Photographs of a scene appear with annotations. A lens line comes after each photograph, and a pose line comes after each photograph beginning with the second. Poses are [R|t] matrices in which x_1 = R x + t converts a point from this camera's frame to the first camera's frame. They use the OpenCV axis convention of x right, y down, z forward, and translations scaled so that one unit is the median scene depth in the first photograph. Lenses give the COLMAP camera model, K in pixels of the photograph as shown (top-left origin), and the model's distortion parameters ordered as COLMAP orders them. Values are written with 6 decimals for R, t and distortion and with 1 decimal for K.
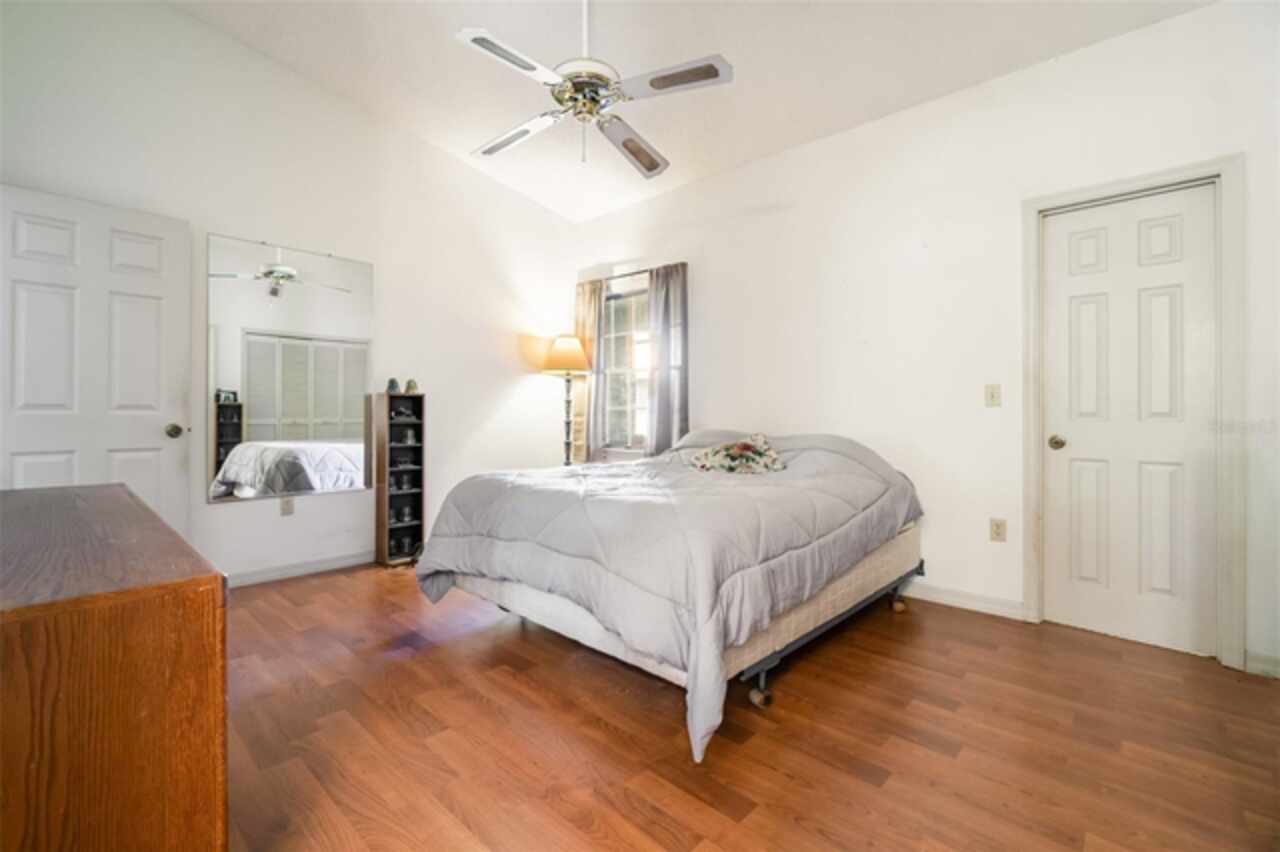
lens RADIAL K [[560.8, 0, 622.3], [0, 560.8, 414.0], [0, 0, 1]] dist [0.000637, 0.000345]
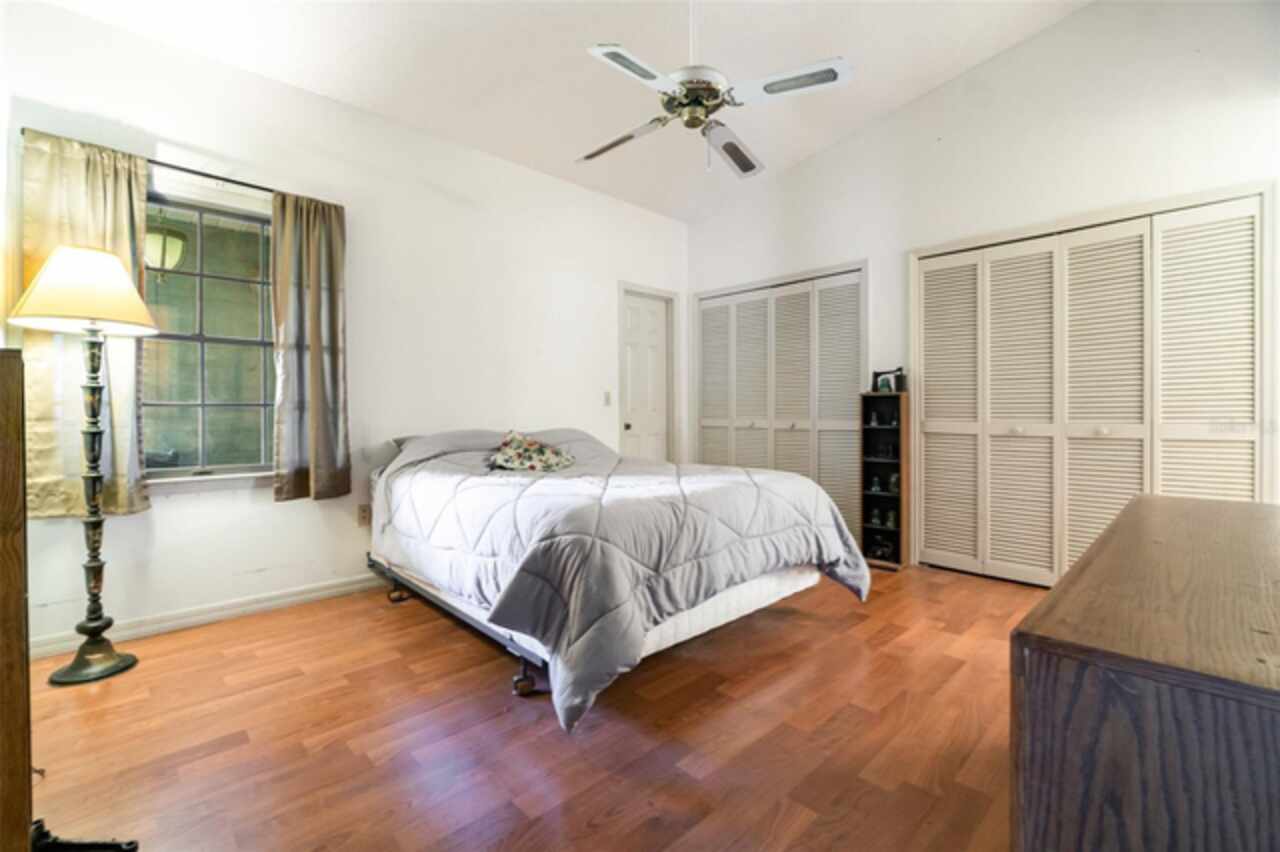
lens RADIAL K [[560.8, 0, 622.3], [0, 560.8, 414.0], [0, 0, 1]] dist [0.000637, 0.000345]
pose [[0.050909, -0.009319, 0.998660, -0.946418], [0.010450, 0.999907, 0.008798, -0.002052], [-0.998649, 0.009989, 0.051002, 0.929224]]
